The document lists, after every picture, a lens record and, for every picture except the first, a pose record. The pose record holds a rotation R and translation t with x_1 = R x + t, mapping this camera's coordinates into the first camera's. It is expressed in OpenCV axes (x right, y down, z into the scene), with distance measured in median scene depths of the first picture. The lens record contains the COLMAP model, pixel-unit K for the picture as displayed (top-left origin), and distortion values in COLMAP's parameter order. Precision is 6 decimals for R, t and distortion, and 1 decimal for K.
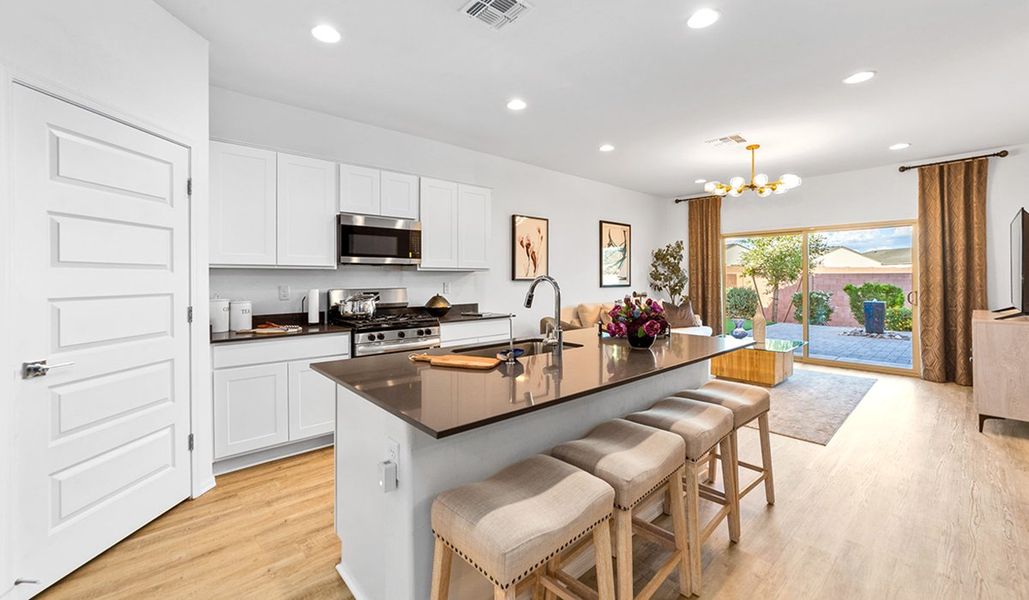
lens RADIAL K [[413.7, 0, 498.6], [0, 413.7, 275.9], [0, 0, 1]] dist [-0.000446, 0.000626]
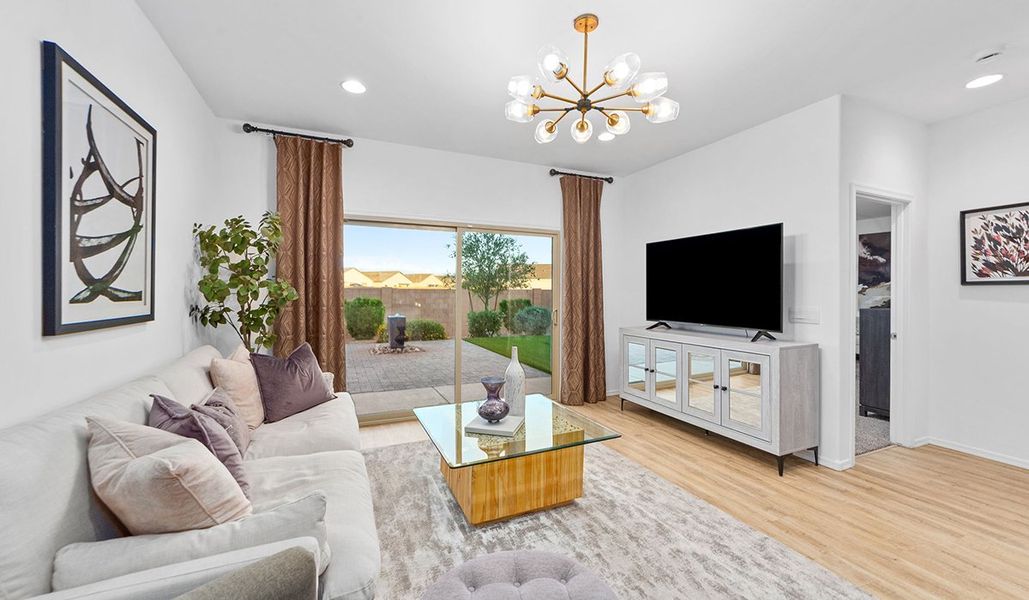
lens RADIAL K [[395.9, 0, 520.5], [0, 395.9, 292.3], [0, 0, 1]] dist [-0.010584, 0.000037]
pose [[0.286730, 0.004280, 0.958002, 0.138603], [-0.012162, 0.999926, -0.000827, 0.000620], [-0.957934, -0.011414, 0.286760, 0.825856]]
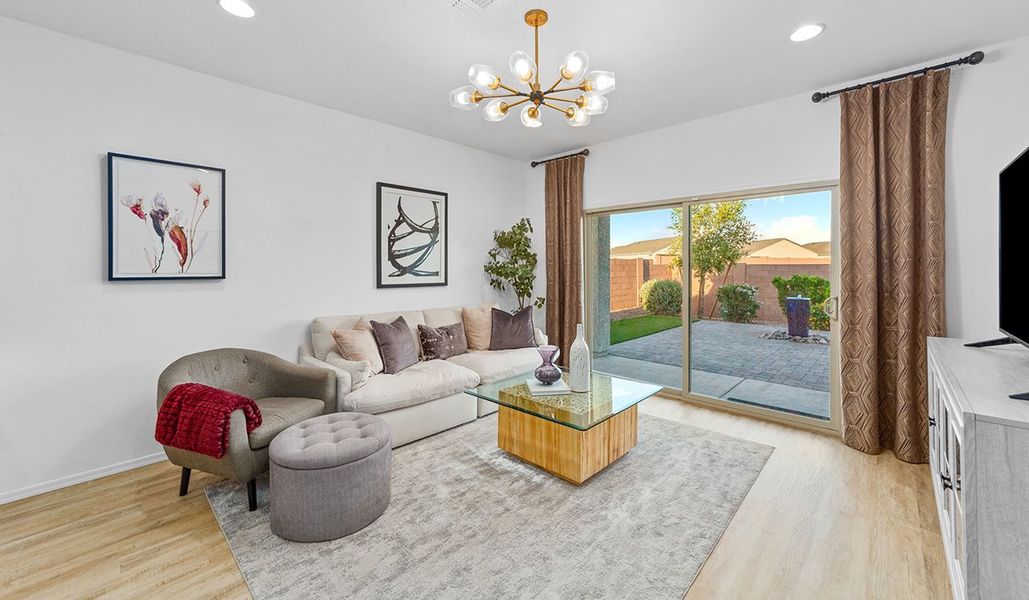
lens RADIAL K [[399.1, 0, 512.4], [0, 399.1, 267.9], [0, 0, 1]] dist [-0.001513, 0.000190]
pose [[0.995984, 0.000876, 0.089532, 0.475512], [-0.001496, 0.999975, 0.006857, -0.009598], [-0.089524, -0.006963, 0.995960, 0.451791]]
